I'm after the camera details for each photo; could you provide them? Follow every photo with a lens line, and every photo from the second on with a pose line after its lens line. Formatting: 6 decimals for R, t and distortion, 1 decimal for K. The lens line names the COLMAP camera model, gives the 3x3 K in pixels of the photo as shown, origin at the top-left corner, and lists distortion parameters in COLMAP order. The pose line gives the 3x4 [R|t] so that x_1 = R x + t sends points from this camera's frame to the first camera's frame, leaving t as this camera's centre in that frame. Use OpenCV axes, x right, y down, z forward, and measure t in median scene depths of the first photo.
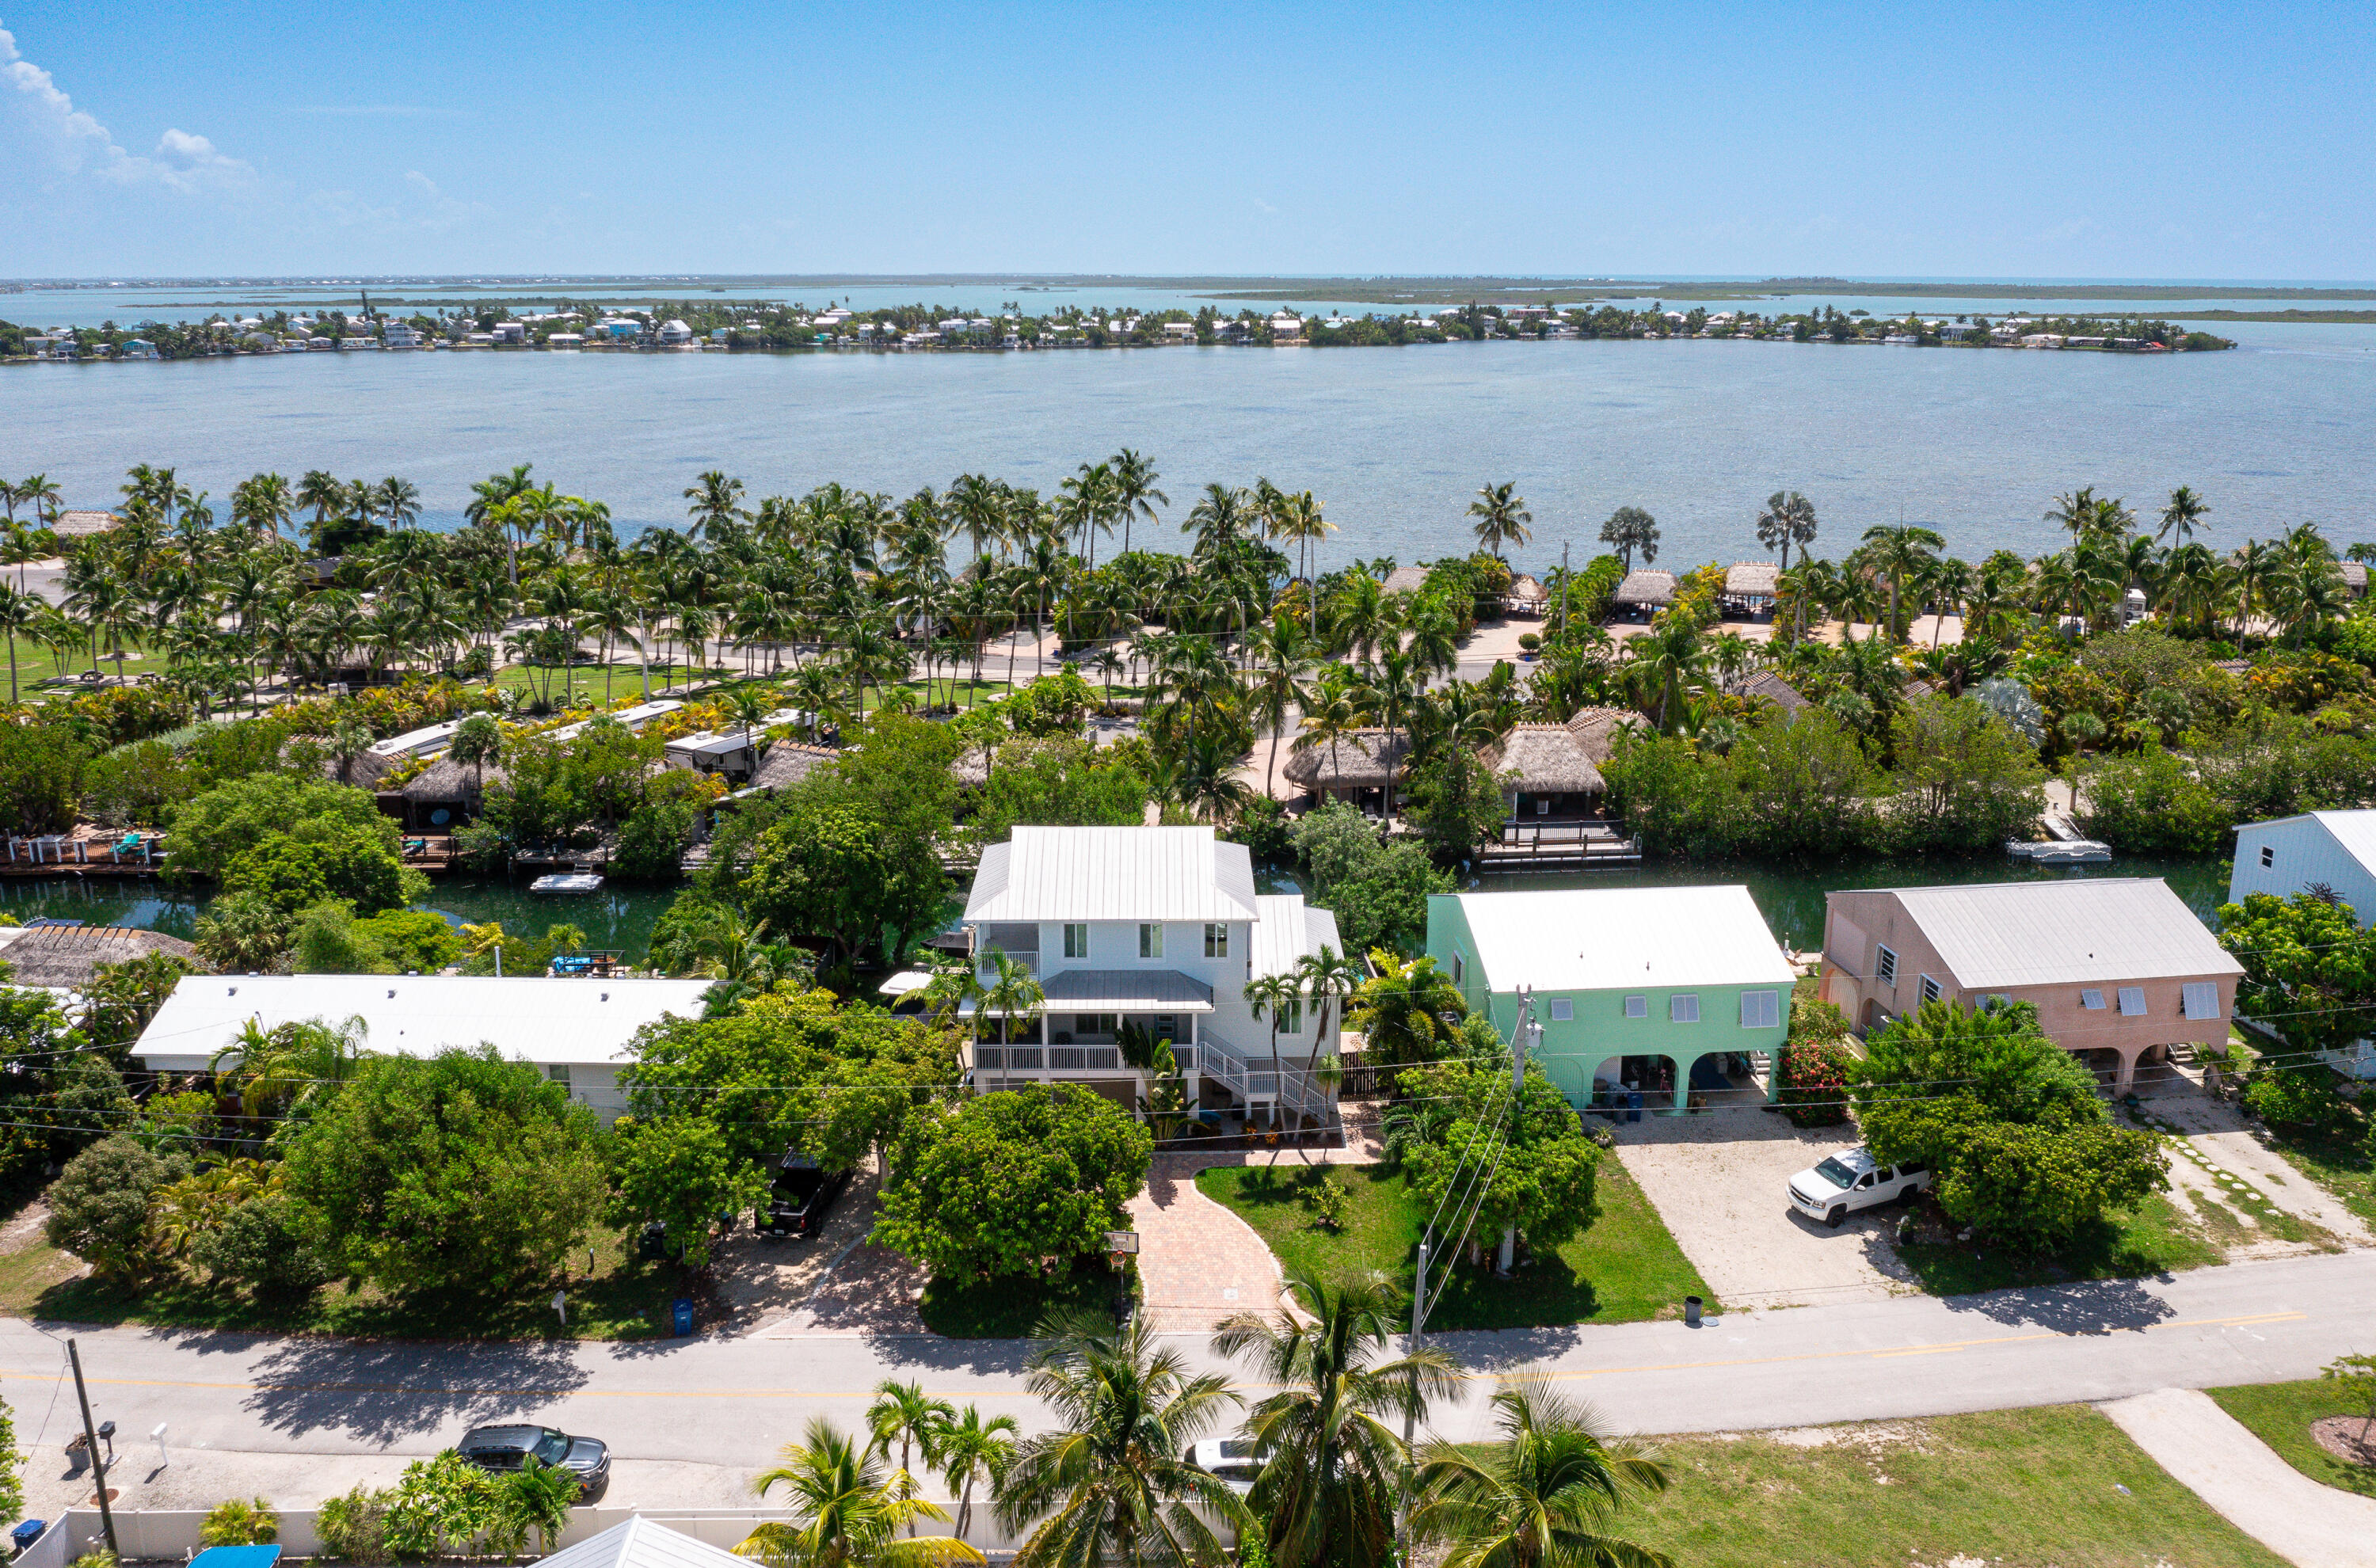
lens RADIAL K [[1898.2, 0, 1188.0], [0, 1898.2, 784.0], [0, 0, 1]] dist [-0.028925, 0.003793]
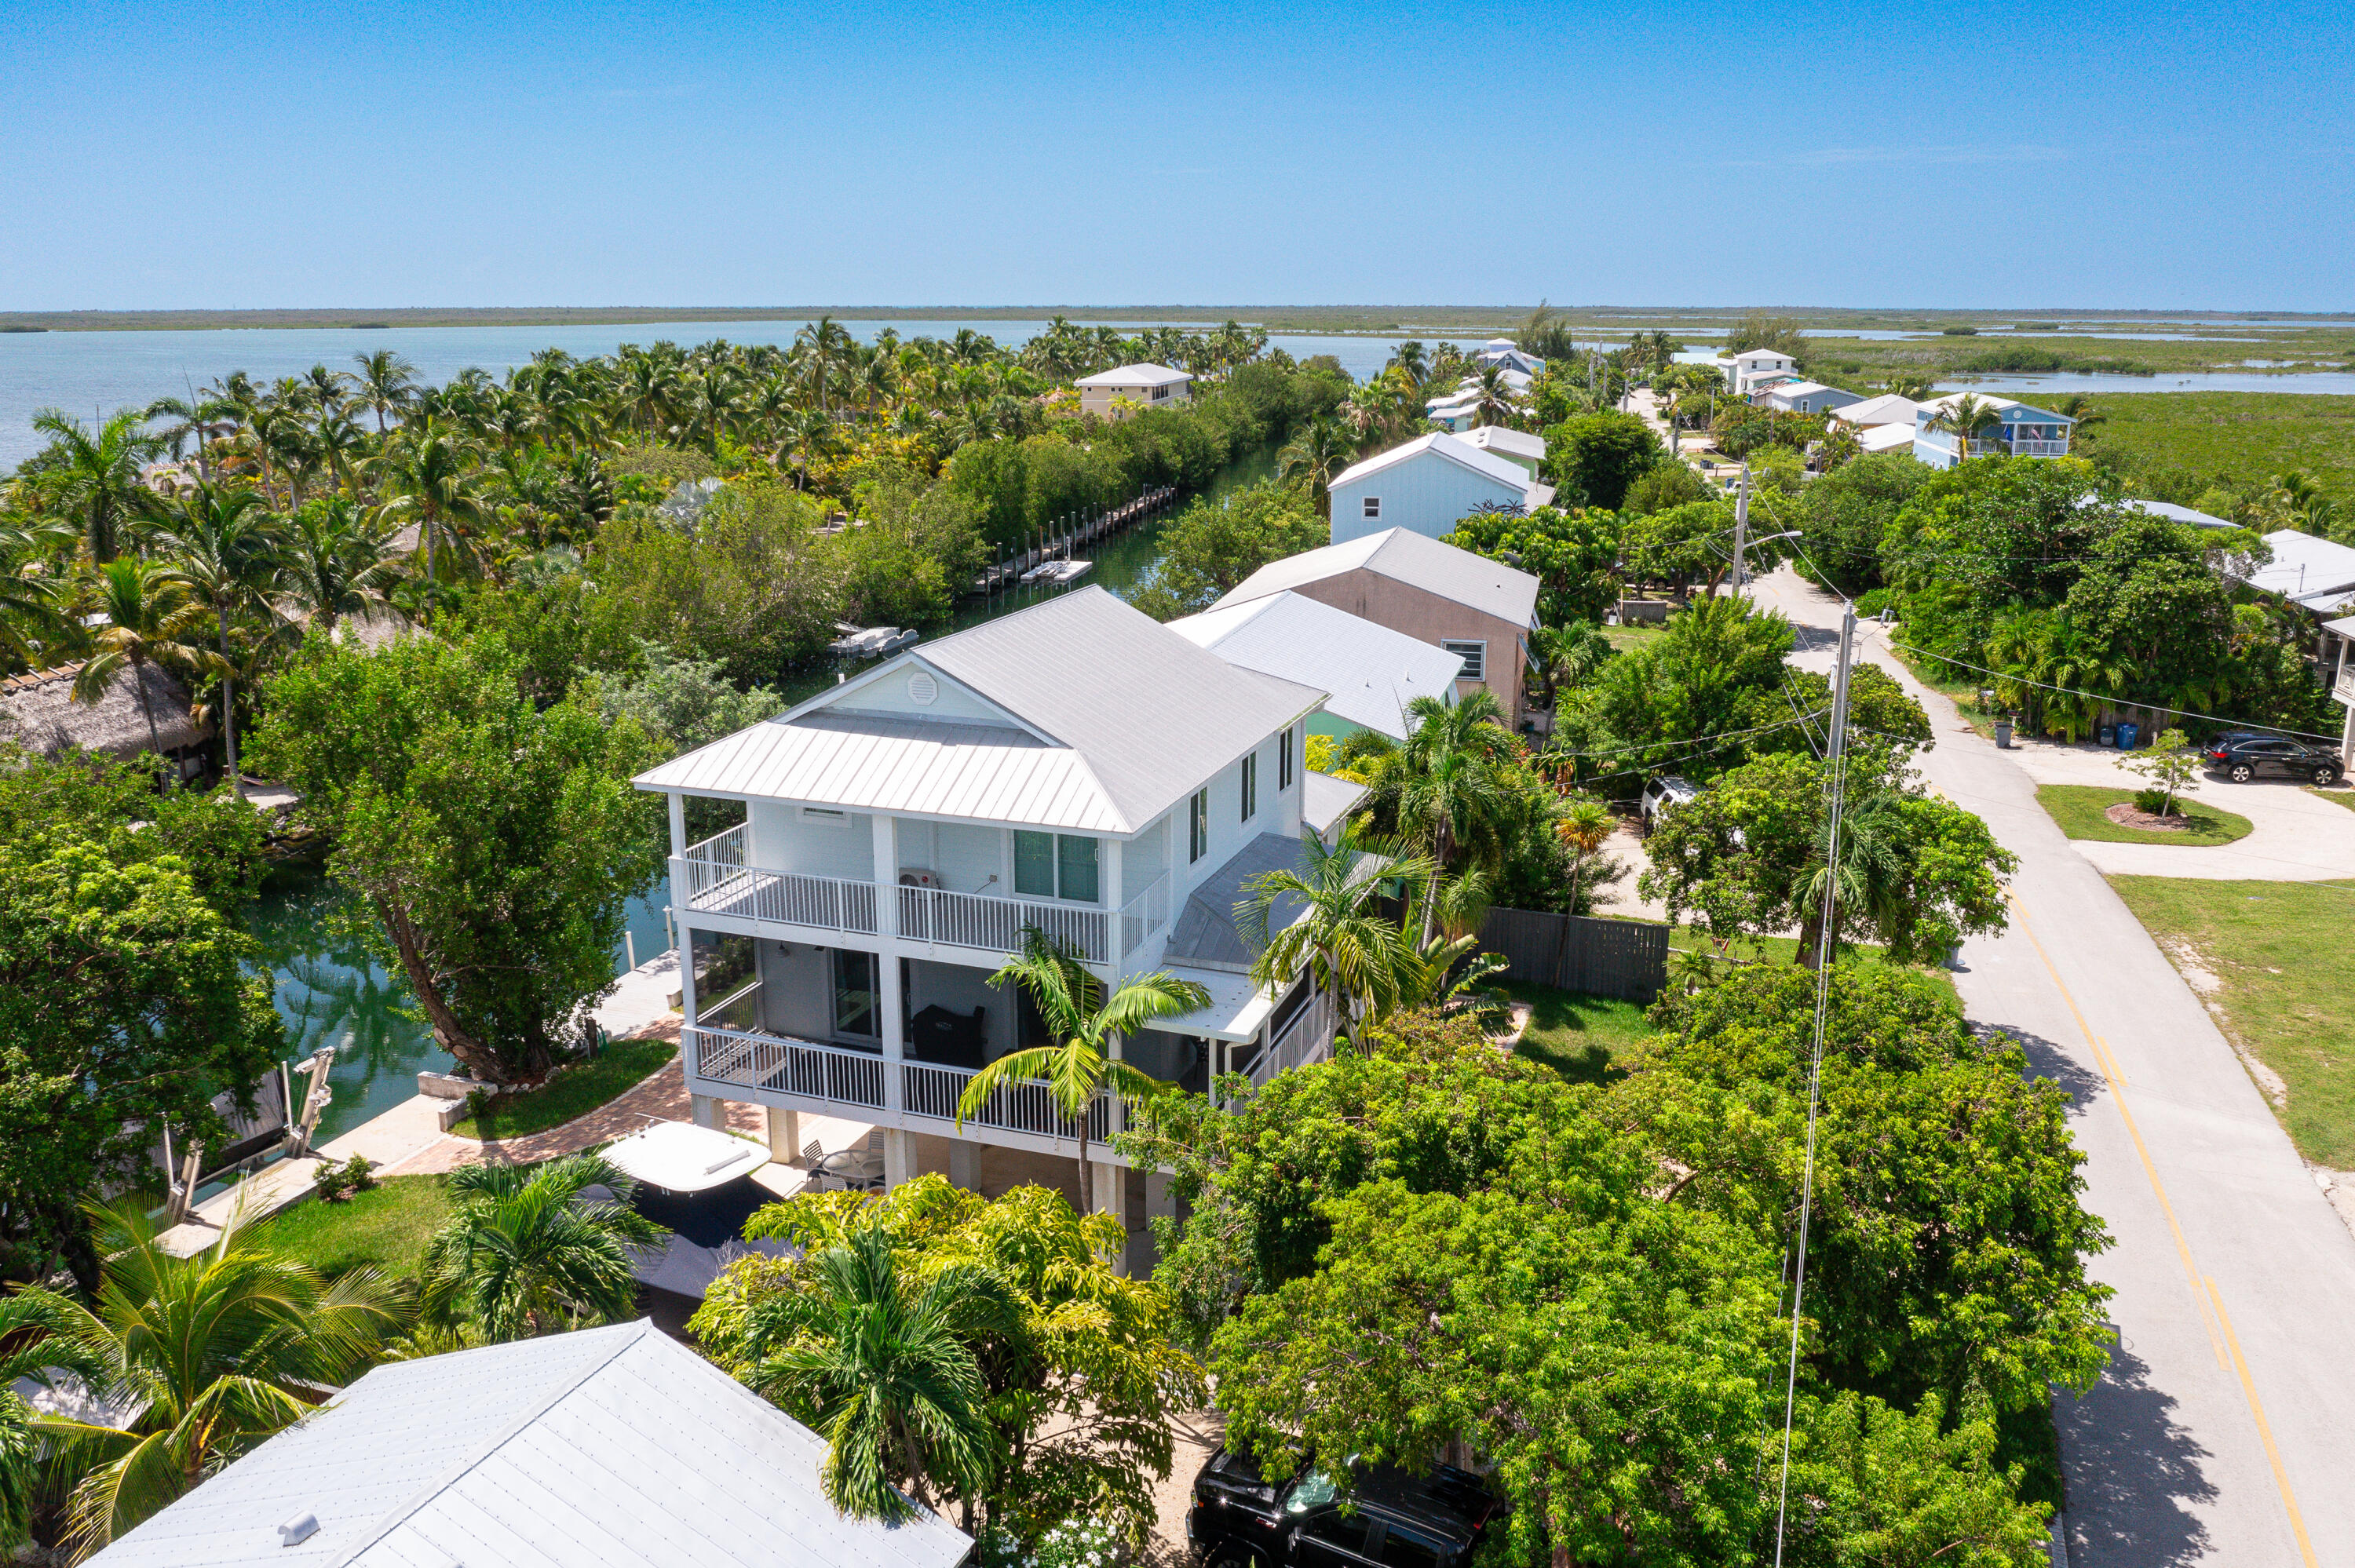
lens RADIAL K [[1865.4, 0, 1184.3], [0, 1865.4, 773.0], [0, 0, 1]] dist [-0.023181, 0.011815]
pose [[0.356482, -0.232729, 0.904852, -0.181382], [0.249103, 0.957097, 0.148028, 0.000984], [-0.900482, 0.172632, 0.399161, 0.315247]]
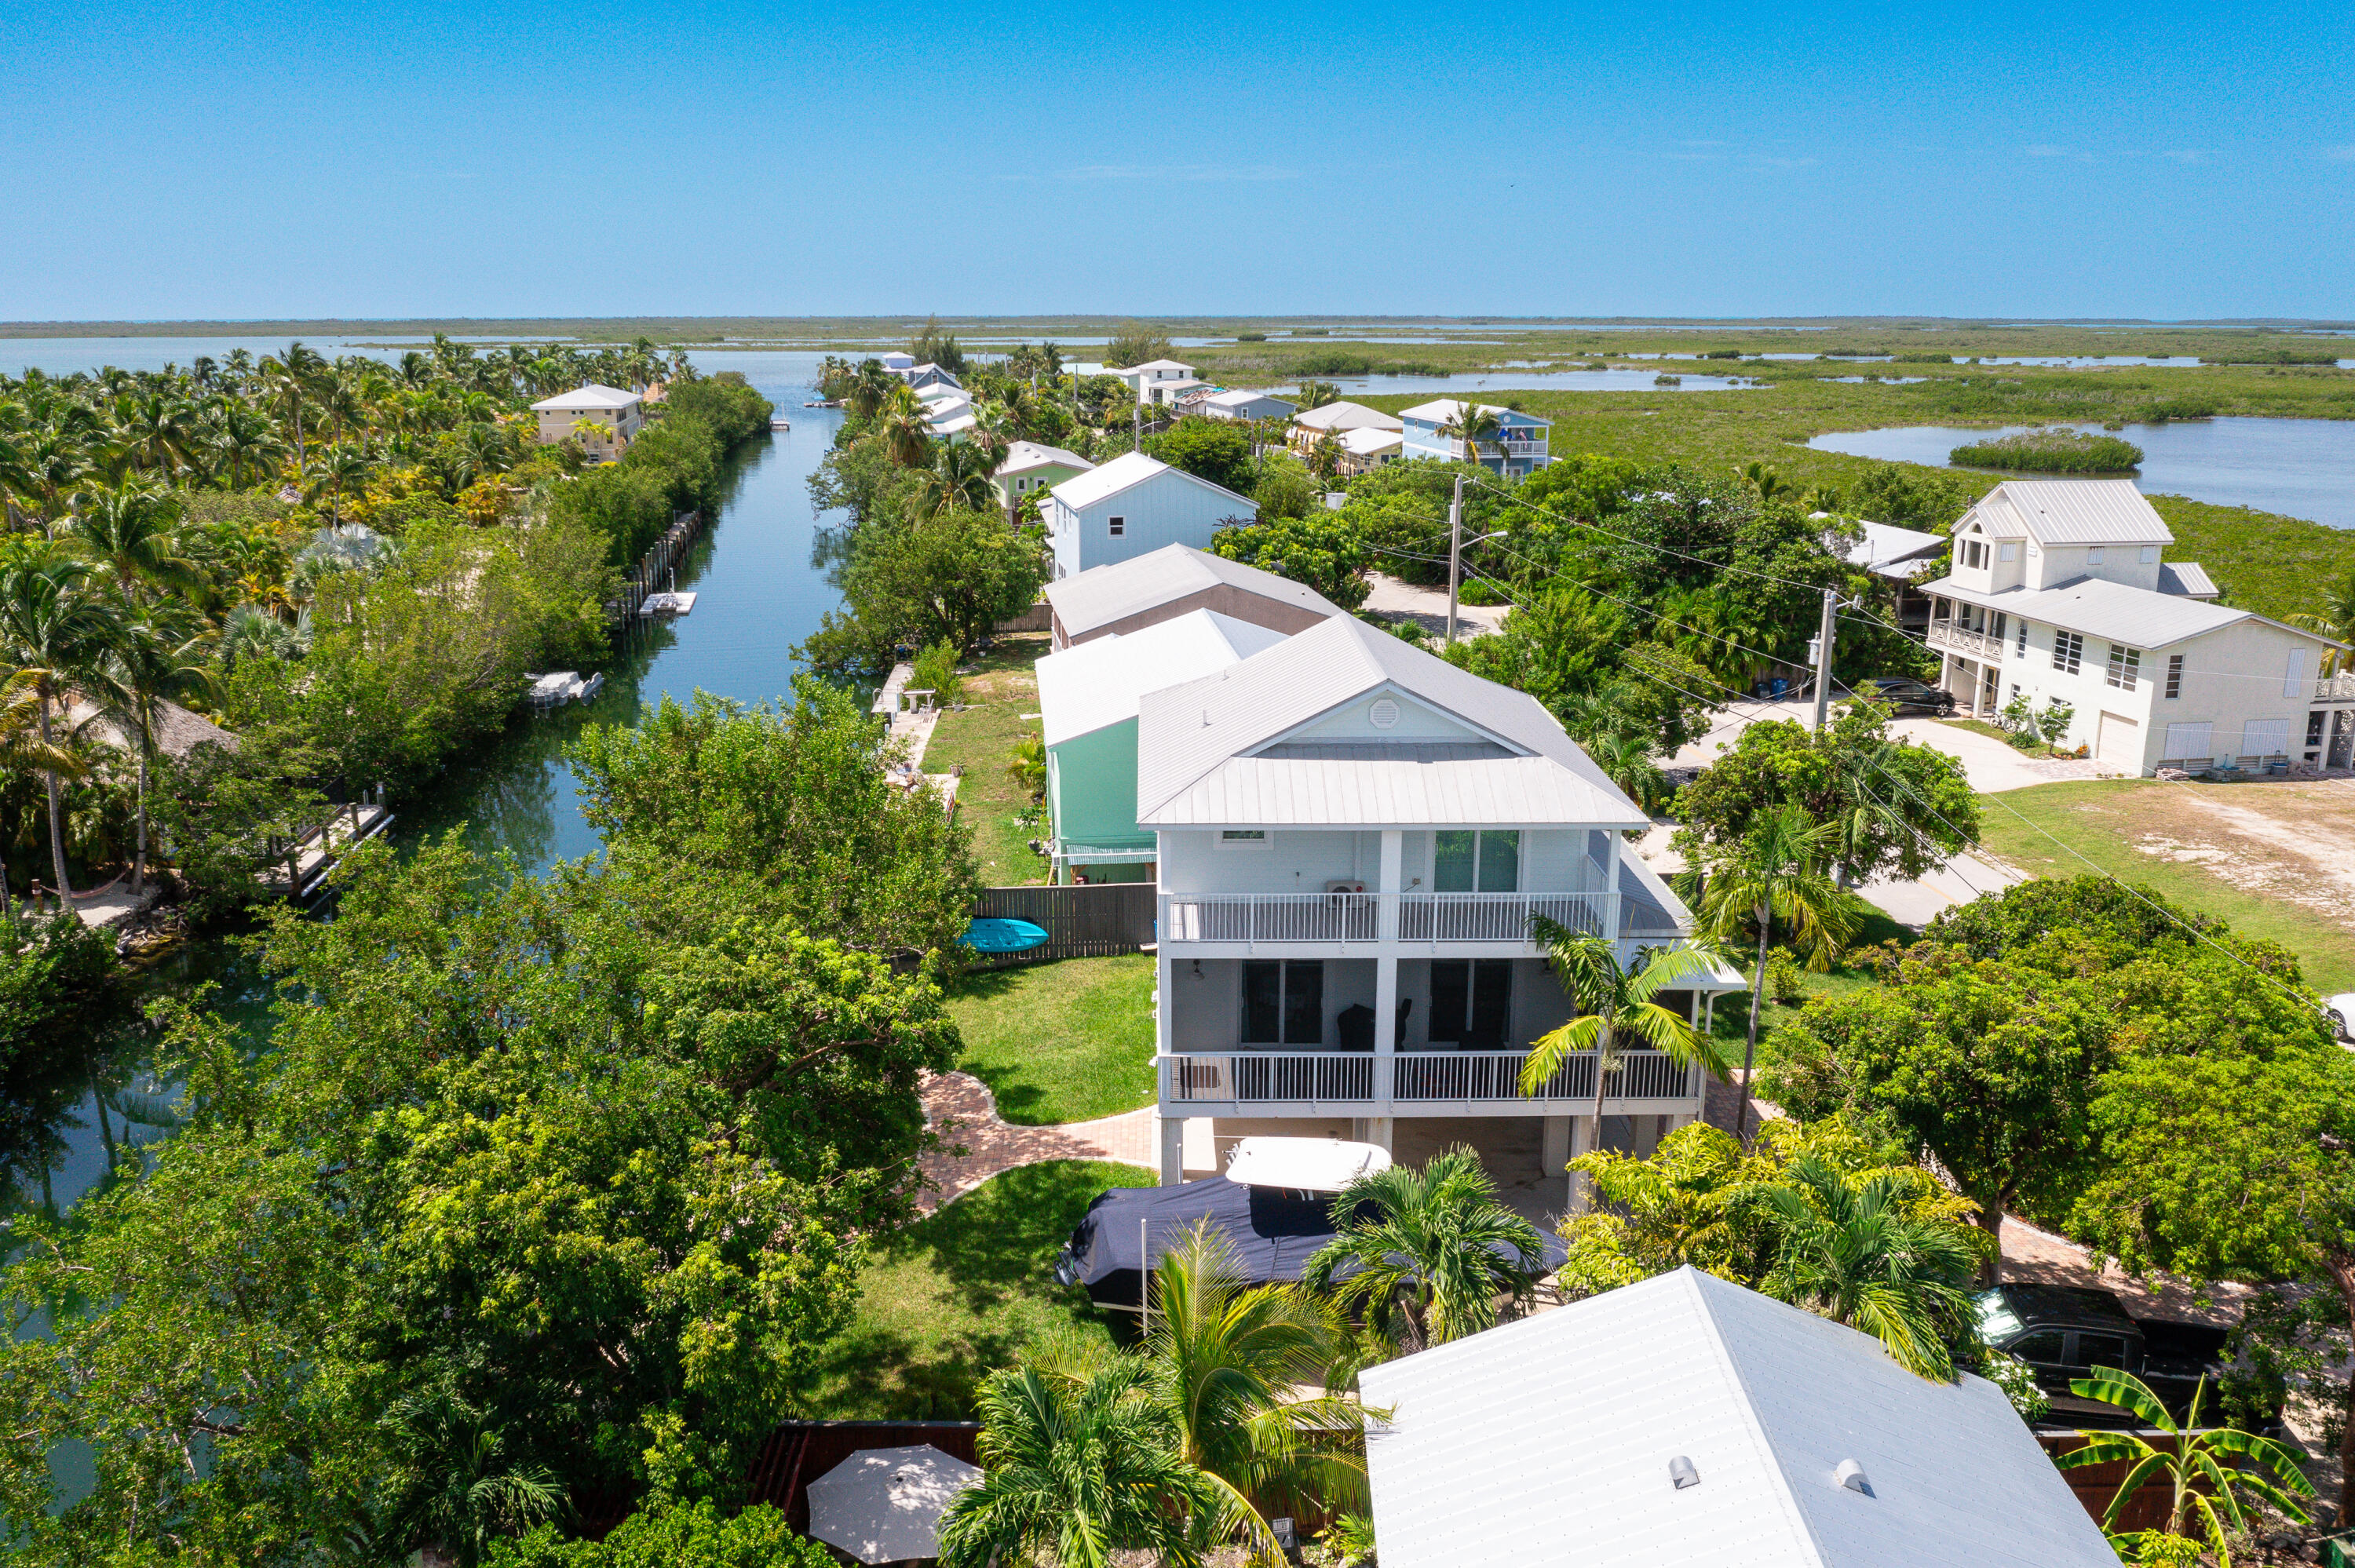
lens RADIAL K [[1850.0, 0, 1177.5], [0, 1850.0, 784.0], [0, 0, 1]] dist [-0.020857, 0.003763]
pose [[0.002541, -0.251765, 0.967785, -0.215296], [0.266957, 0.932836, 0.241973, -0.030895], [-0.963705, 0.257743, 0.069581, 0.411820]]
